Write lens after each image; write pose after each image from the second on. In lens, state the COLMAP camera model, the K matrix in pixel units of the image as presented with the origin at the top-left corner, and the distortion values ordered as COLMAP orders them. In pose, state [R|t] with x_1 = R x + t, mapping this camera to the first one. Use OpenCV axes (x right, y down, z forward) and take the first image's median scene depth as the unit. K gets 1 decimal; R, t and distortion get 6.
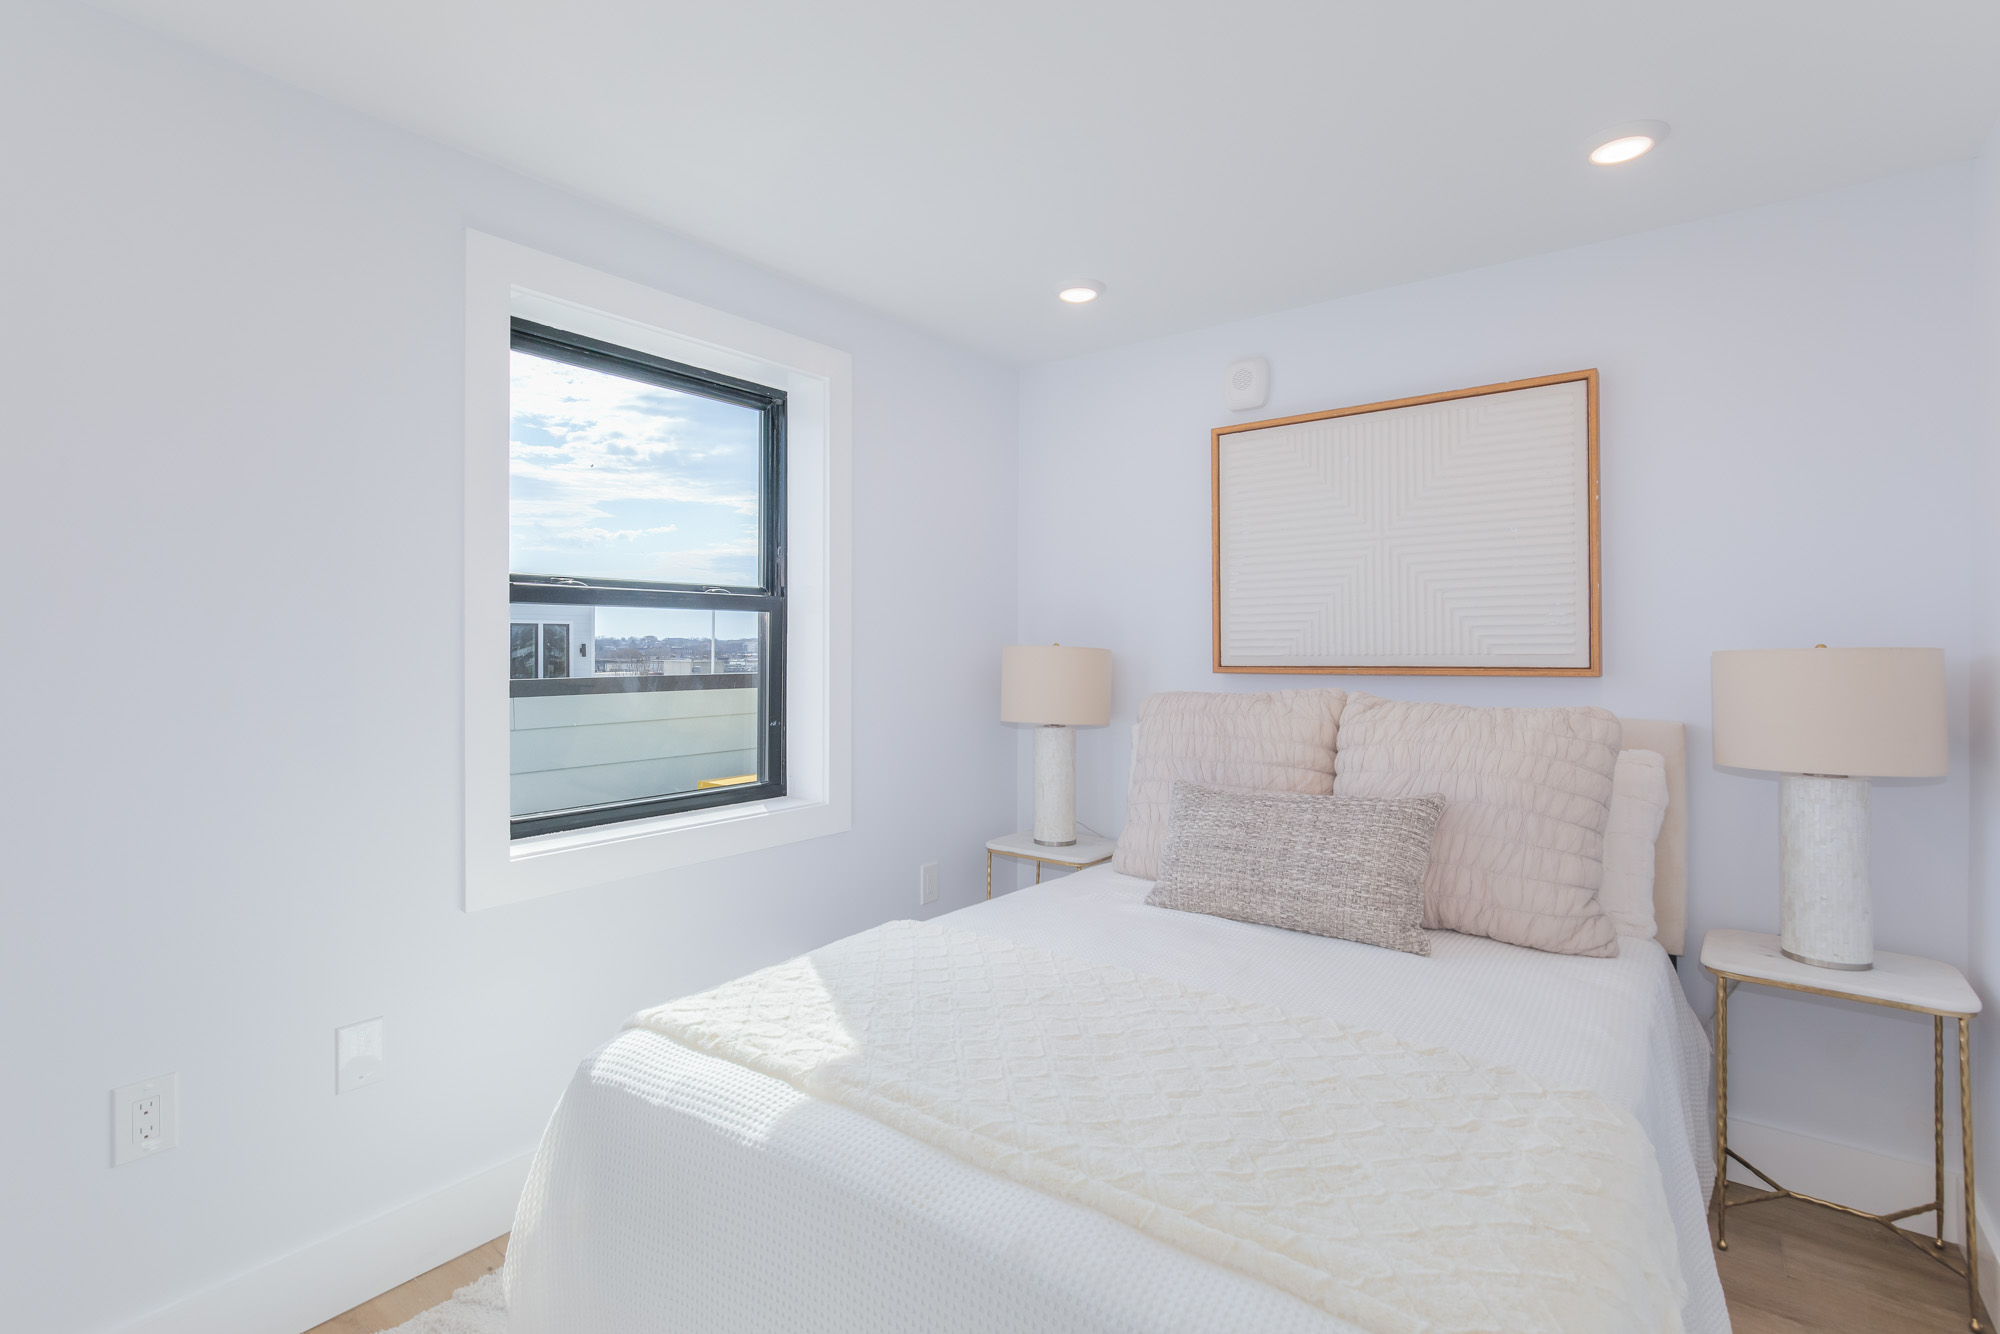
lens RADIAL K [[953.0, 0, 987.9], [0, 953.0, 650.0], [0, 0, 1]] dist [-0.004119, 0.008404]
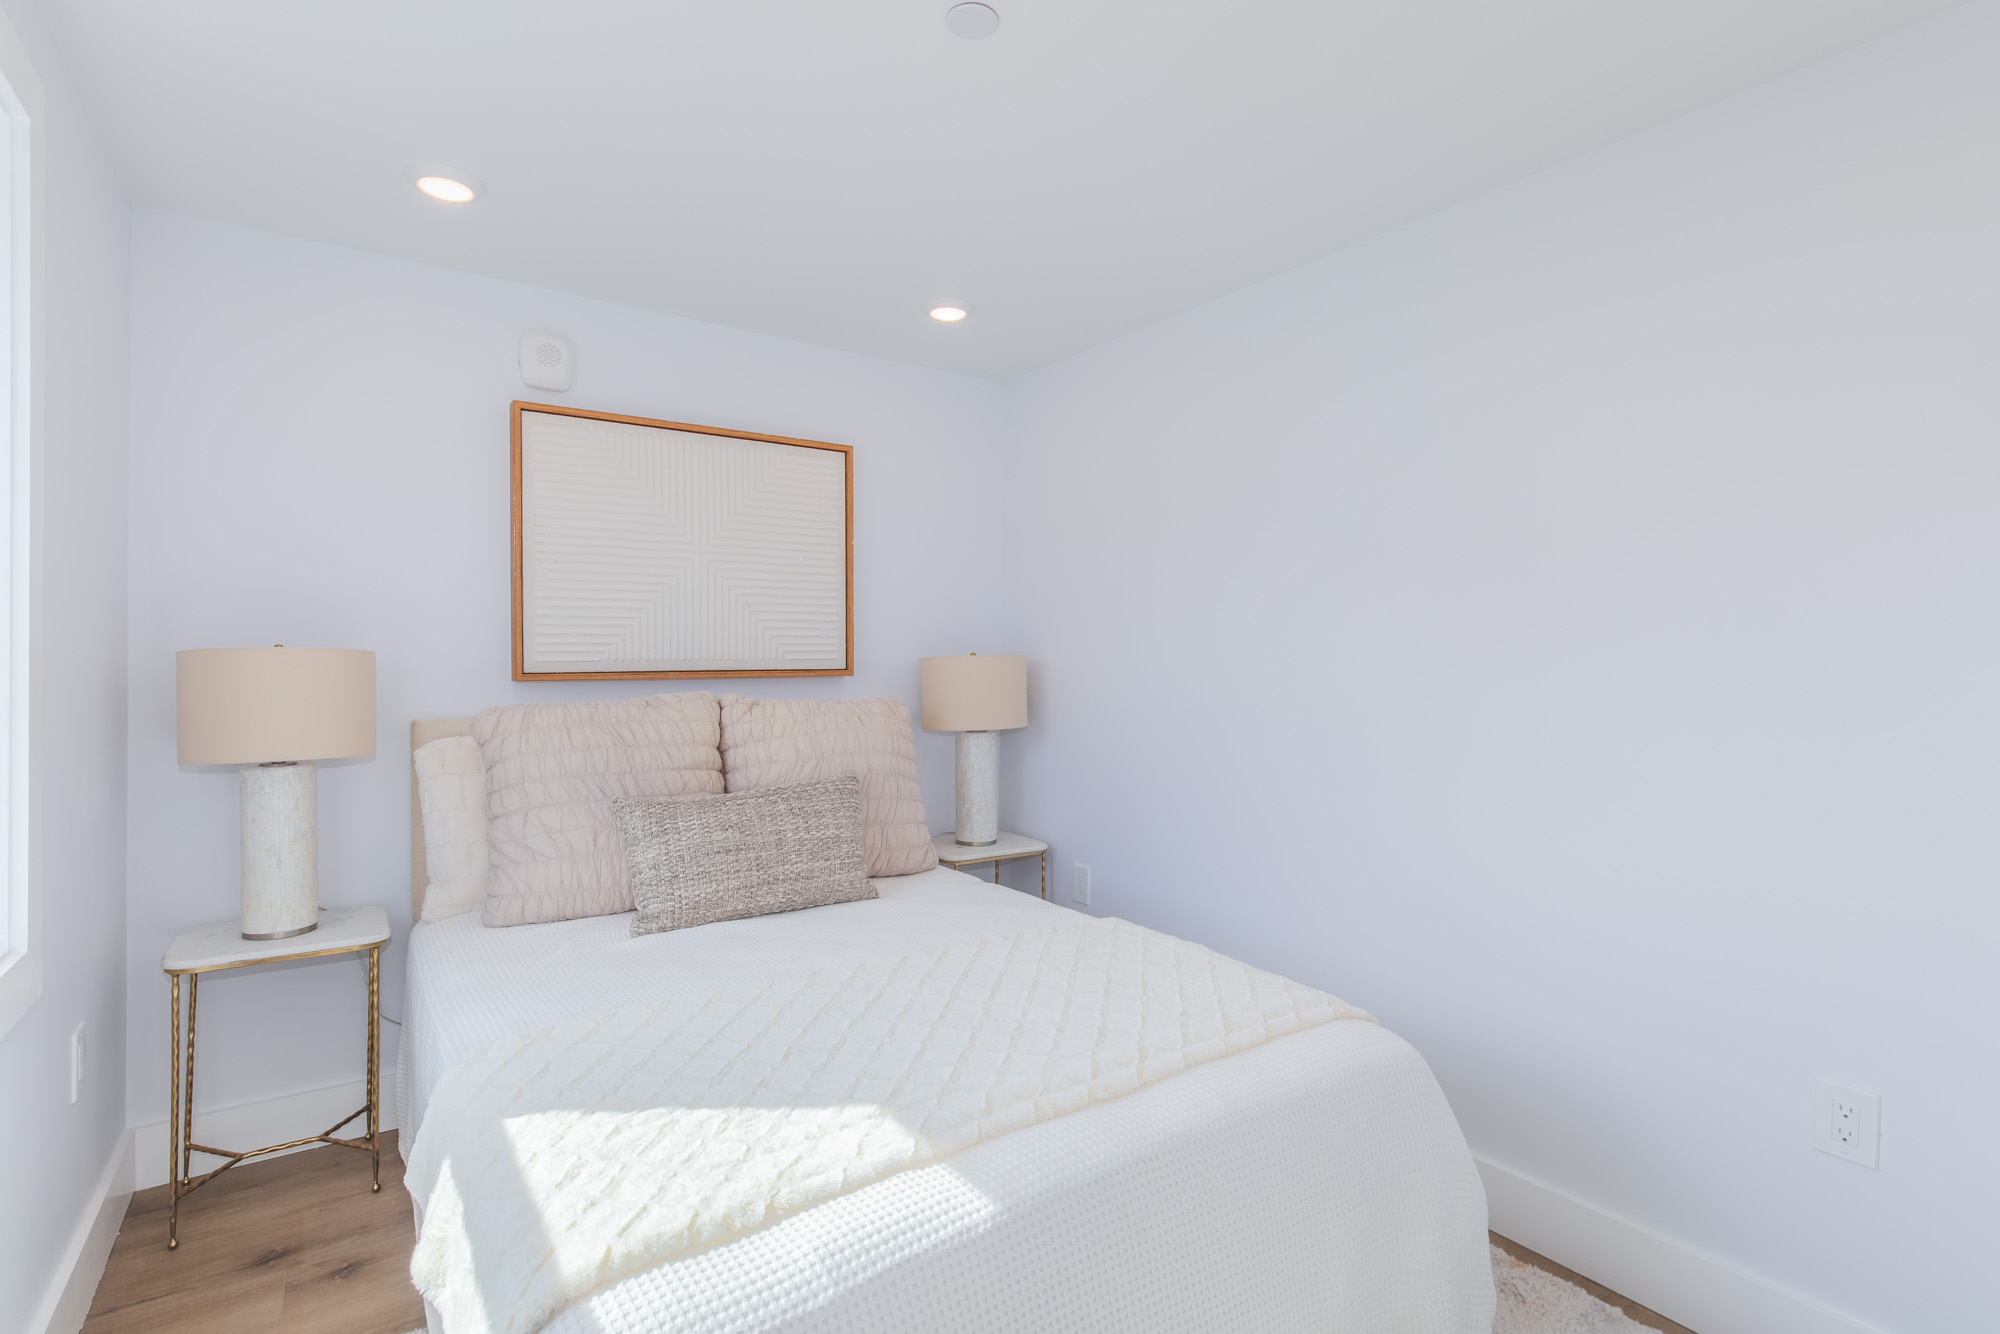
lens RADIAL K [[953.0, 0, 988.5], [0, 953.0, 673.1], [0, 0, 1]] dist [-0.004119, 0.008404]
pose [[0.293716, -0.013619, 0.955796, -0.593669], [0.000953, 0.999902, 0.013955, 0.005953], [-0.955892, -0.003188, 0.293701, 0.419196]]
